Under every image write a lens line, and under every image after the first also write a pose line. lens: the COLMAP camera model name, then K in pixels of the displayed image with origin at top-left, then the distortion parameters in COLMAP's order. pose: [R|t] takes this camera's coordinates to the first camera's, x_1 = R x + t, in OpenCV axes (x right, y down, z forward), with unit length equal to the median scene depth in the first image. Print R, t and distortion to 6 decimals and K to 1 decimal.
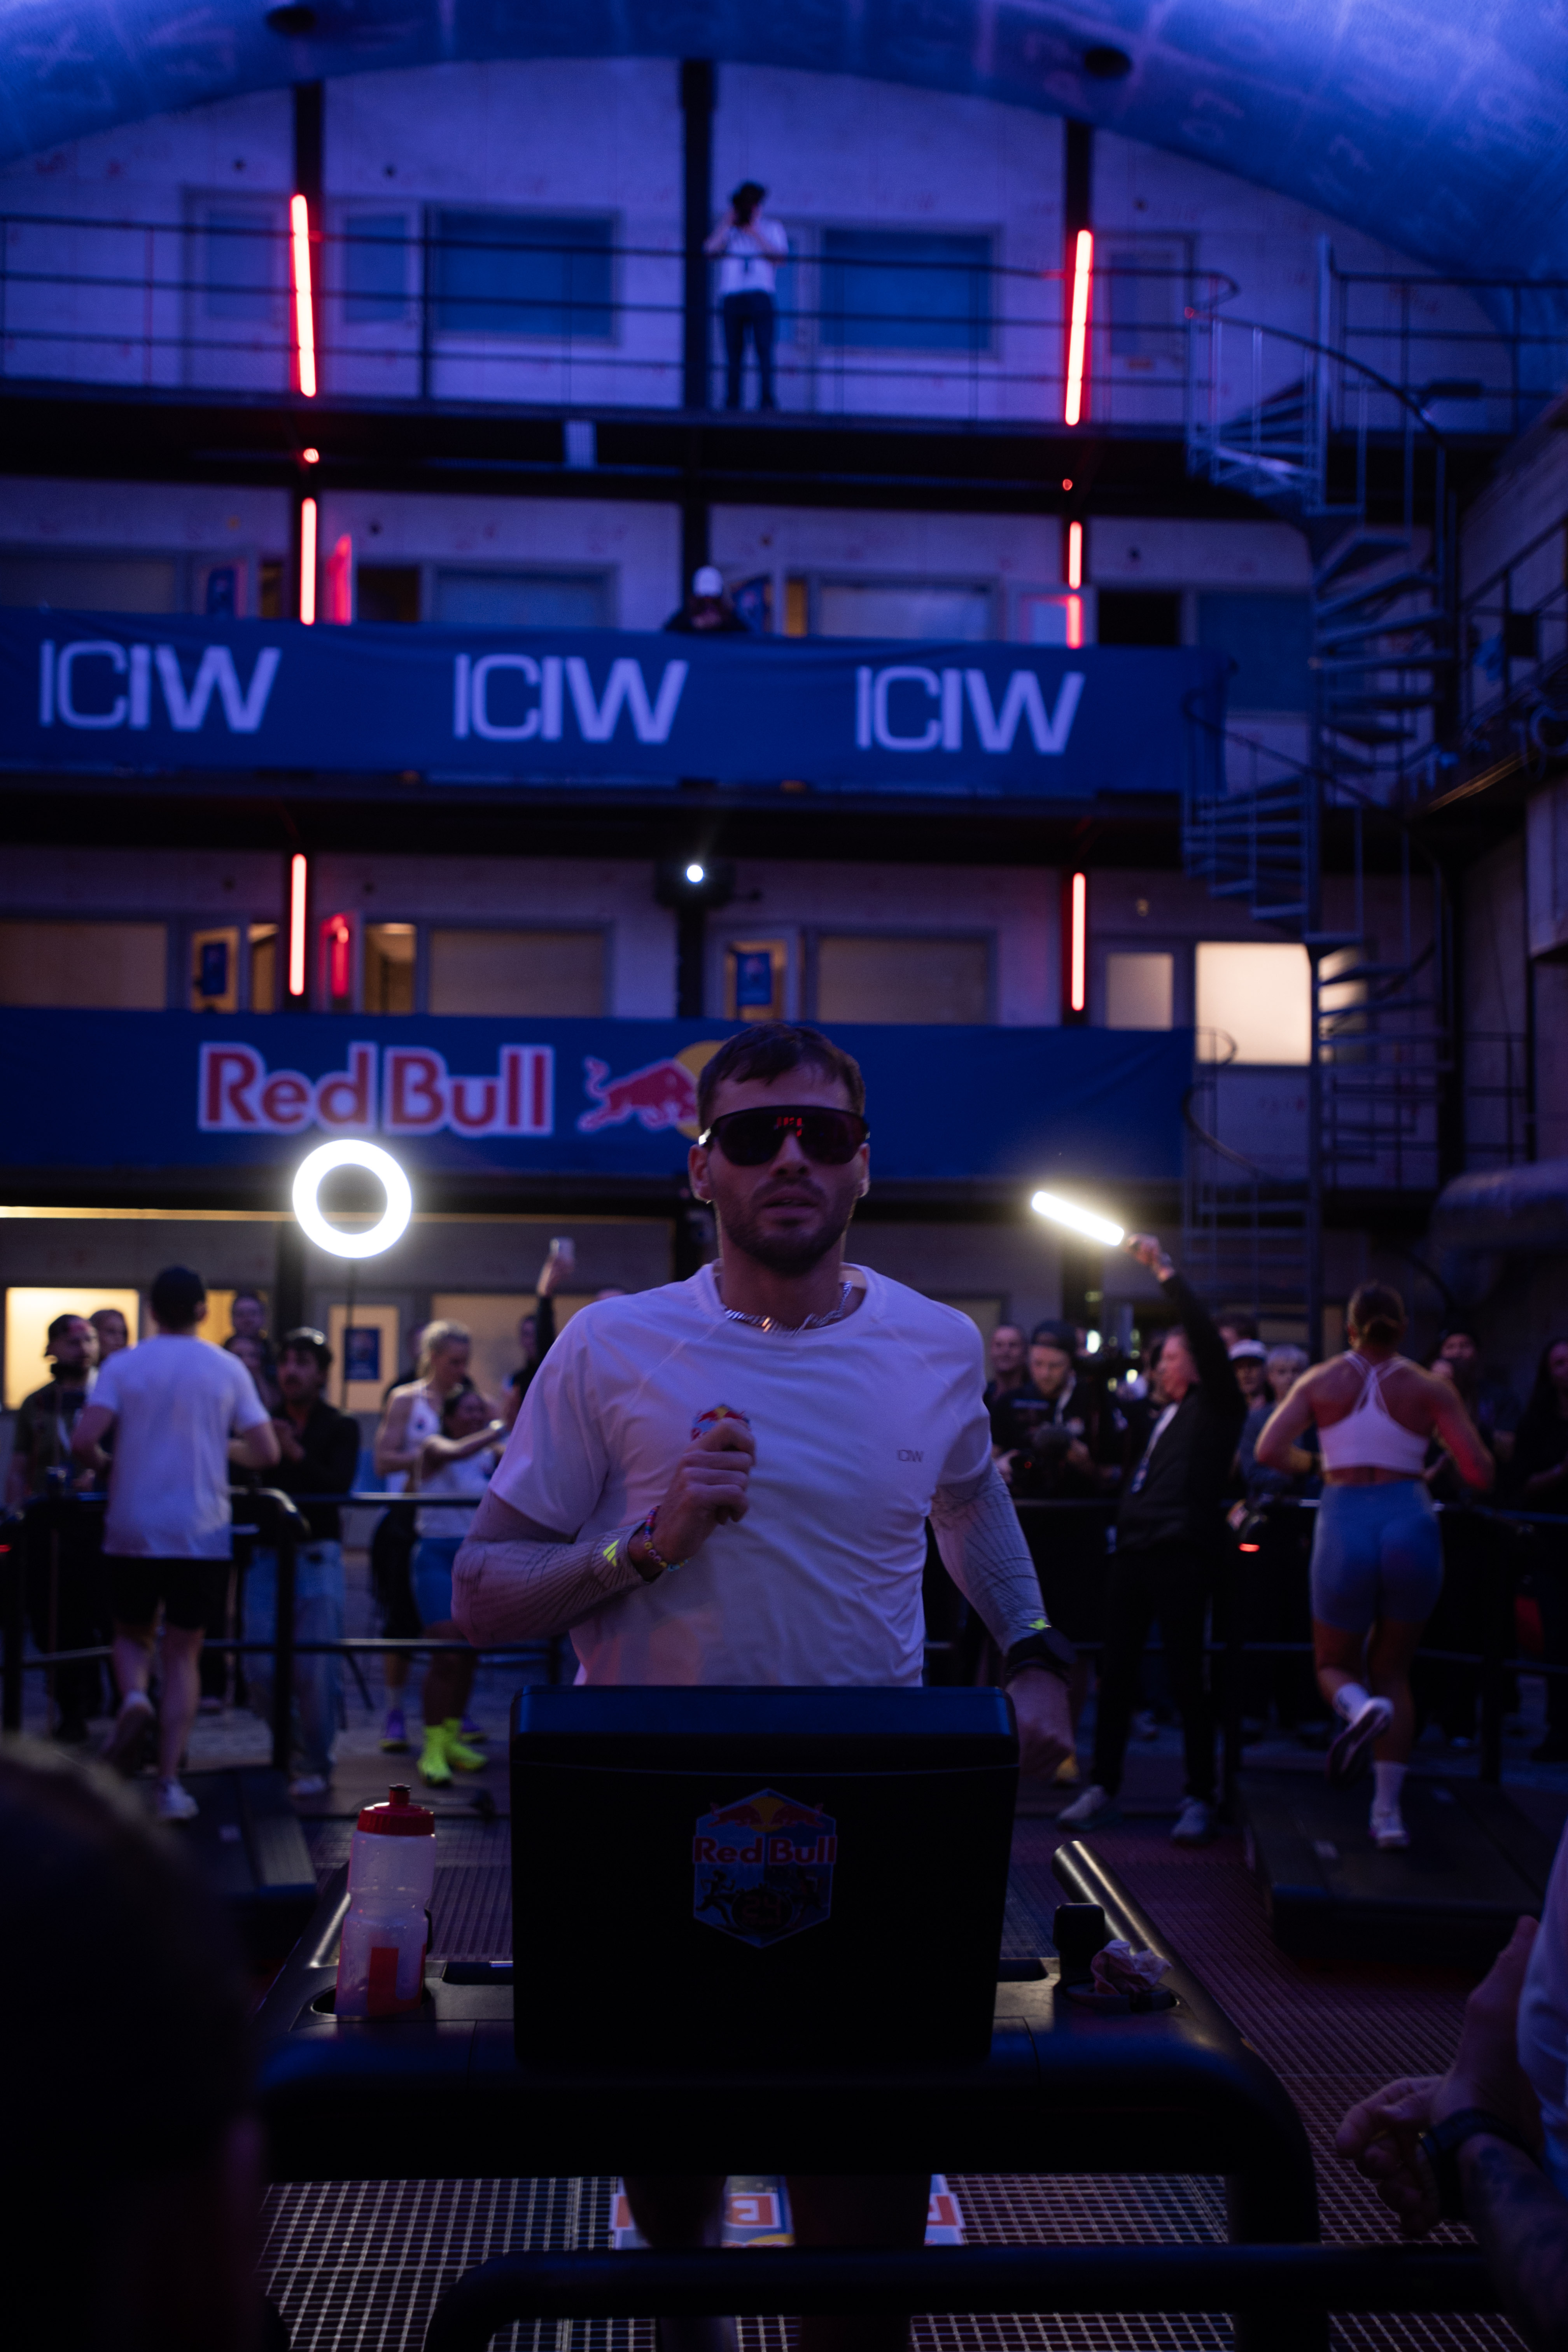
lens RADIAL K [[2206.5, 0, 782.7], [0, 2206.5, 1180.8], [0, 0, 1]] dist [0.060663, 0.000000]
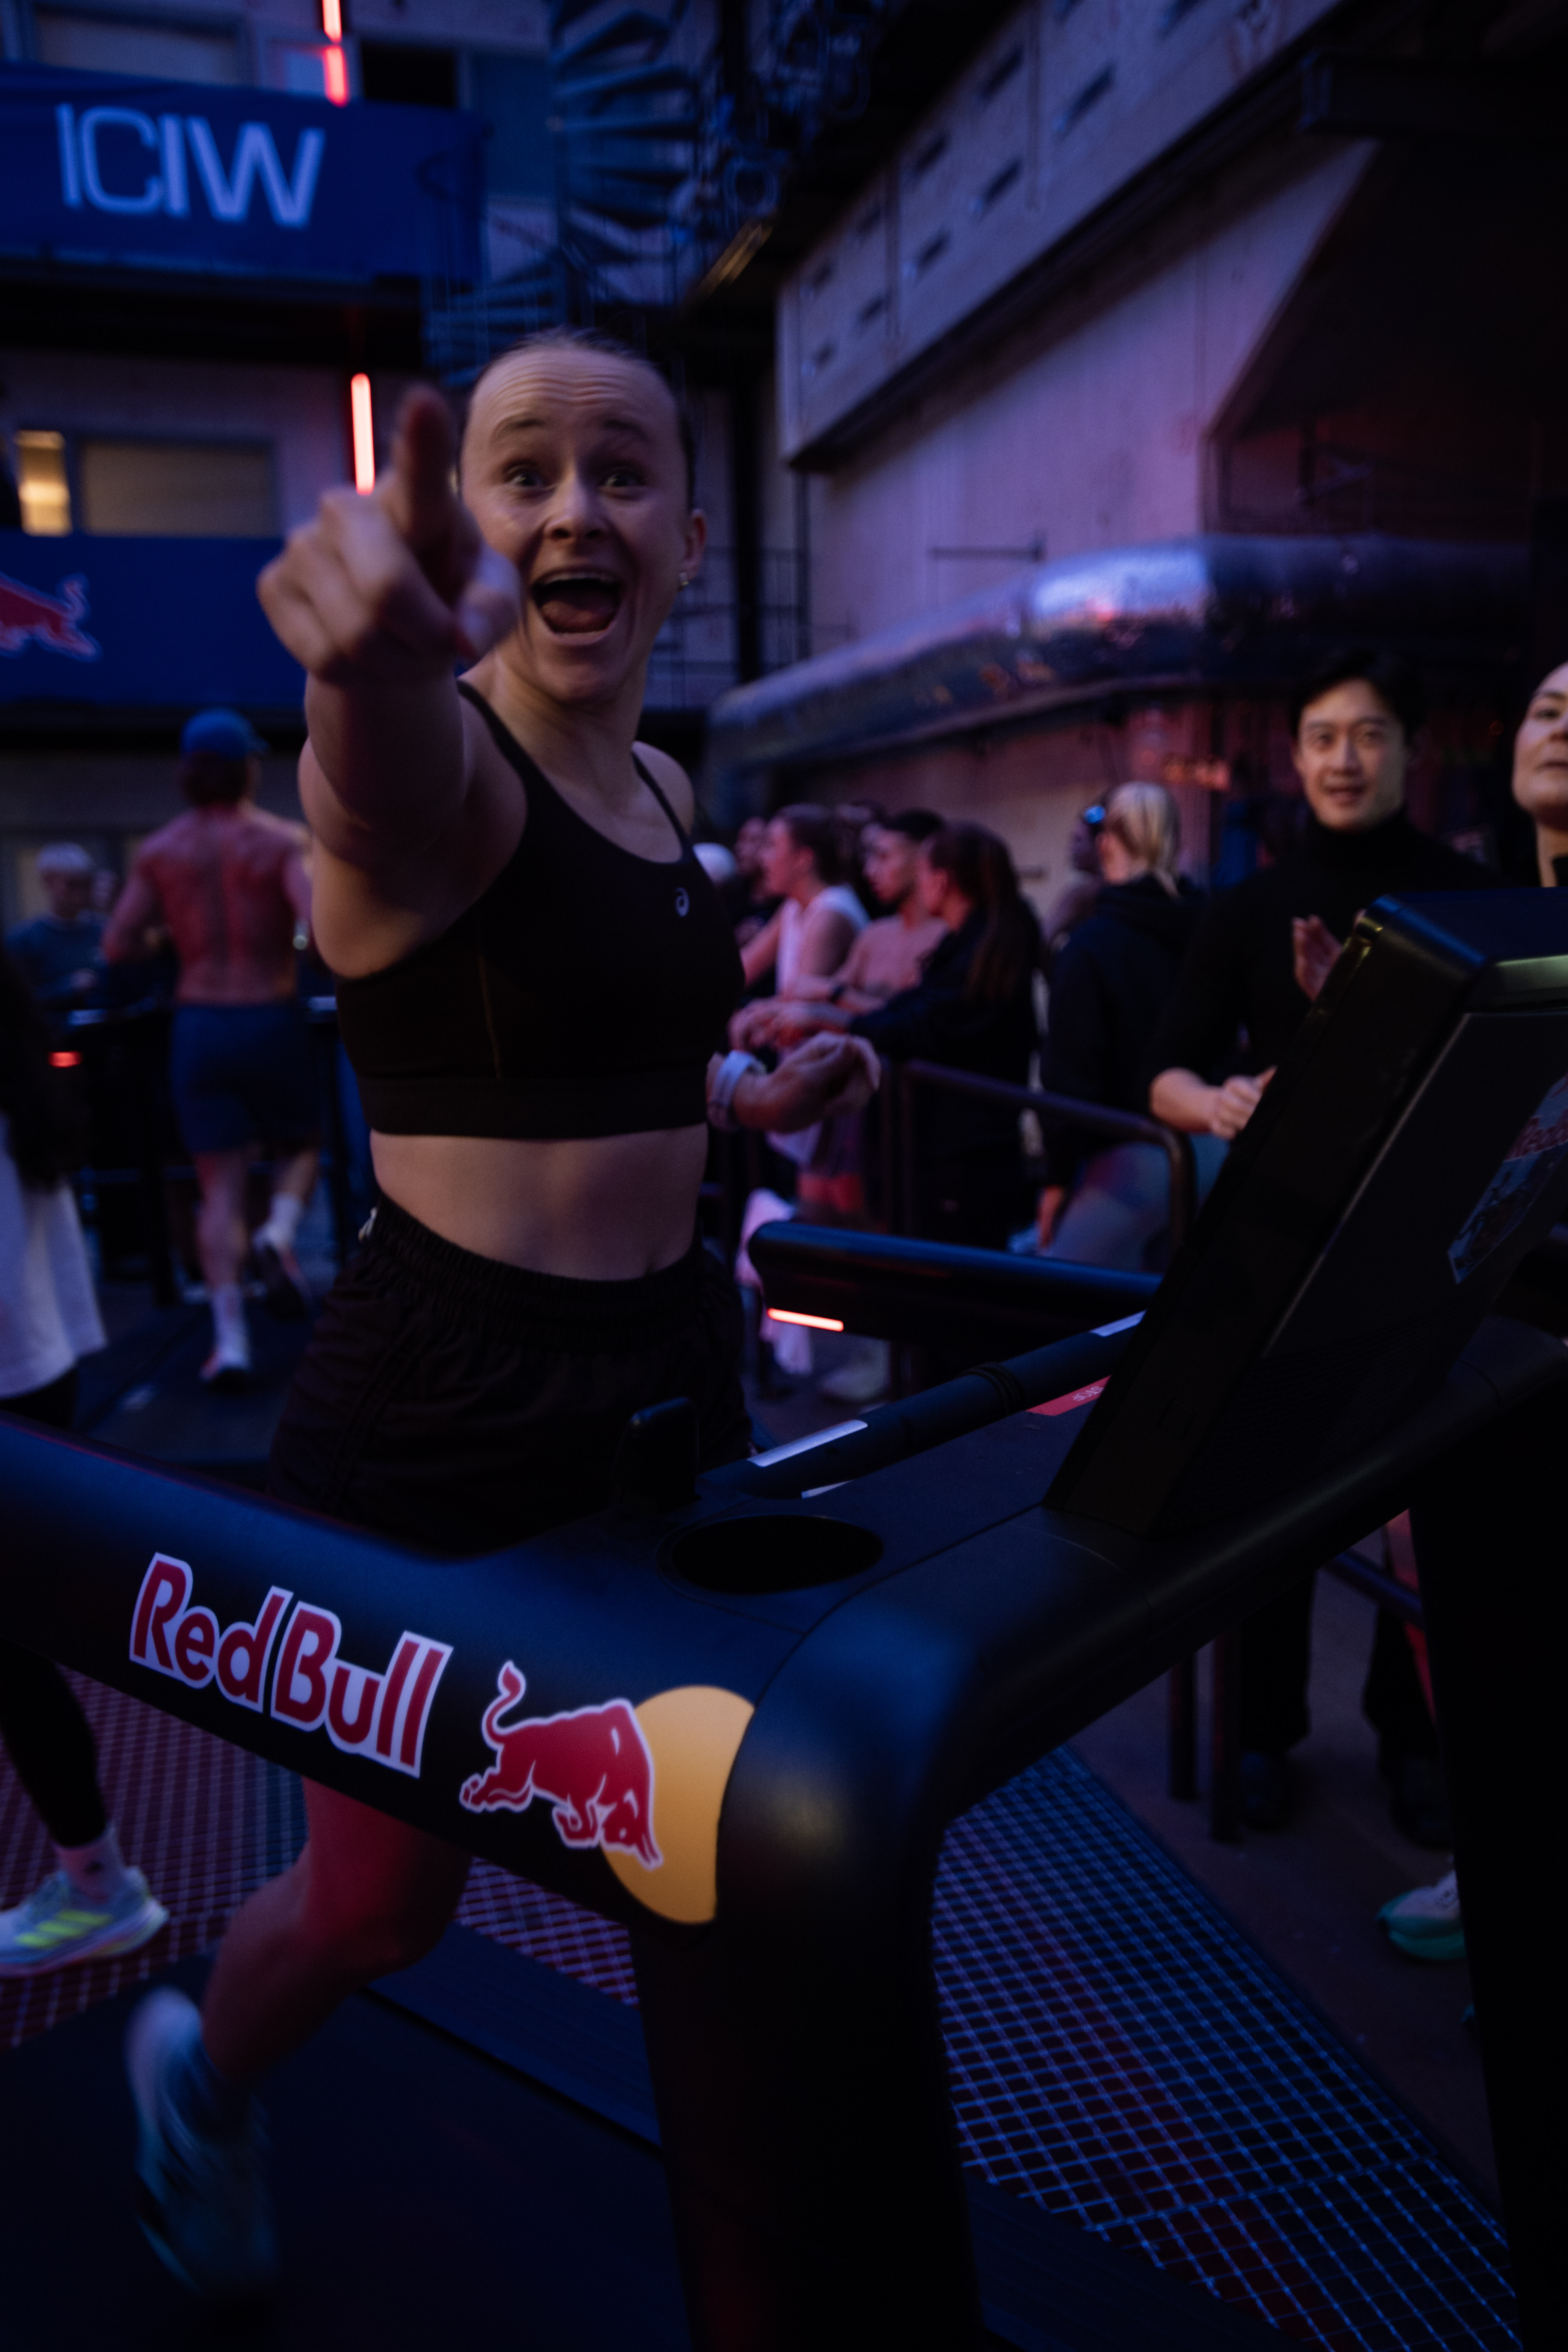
lens RADIAL K [[1907.3, 0, 791.8], [0, 1907.3, 1189.4], [0, 0, 1]] dist [0.005396, 0.076596]
pose [[0.978227, -0.063652, 0.197538, 0.140796], [0.018144, 0.974392, 0.224124, 0.023221], [-0.206745, -0.215660, 0.954331, 0.100812]]
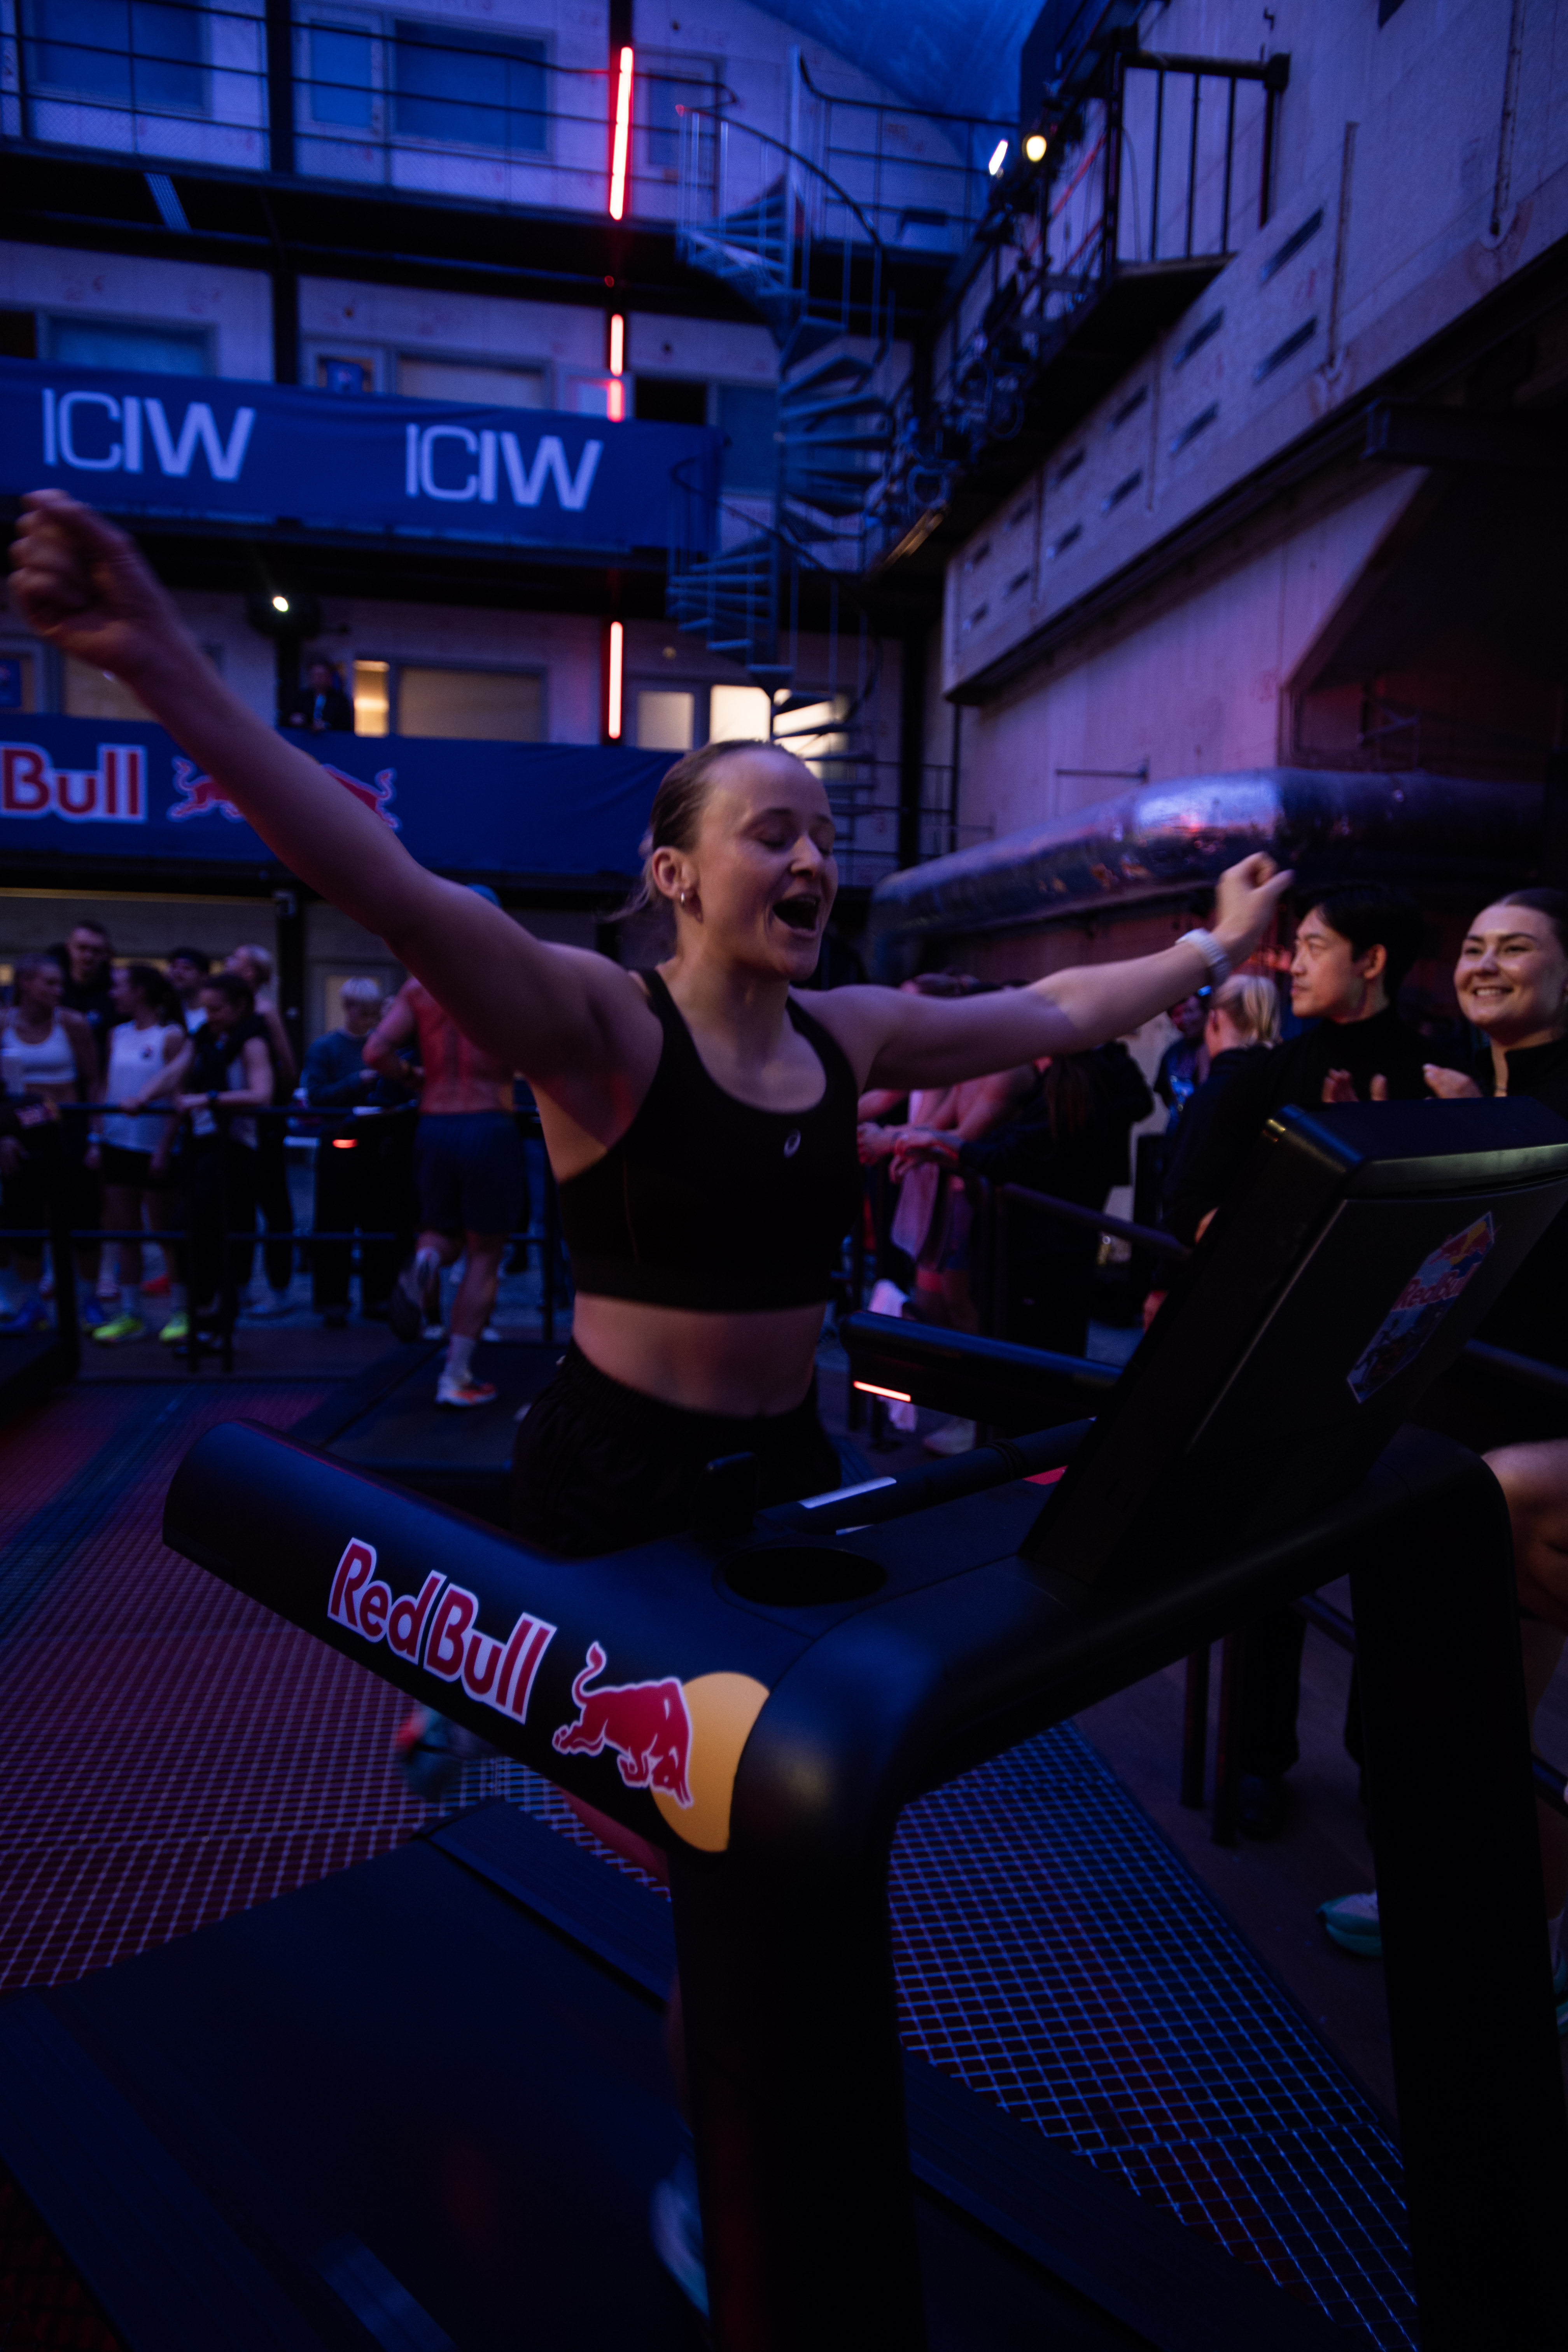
lens RADIAL K [[1563.3, 0, 786.8], [0, 1563.3, 1195.6], [0, 0, 1]] dist [-0.019608, 0.040305]
pose [[0.993899, 0.002673, 0.110262, 0.144143], [-0.022248, 0.984016, 0.176686, 0.020704], [-0.108027, -0.178061, 0.978072, 0.094811]]
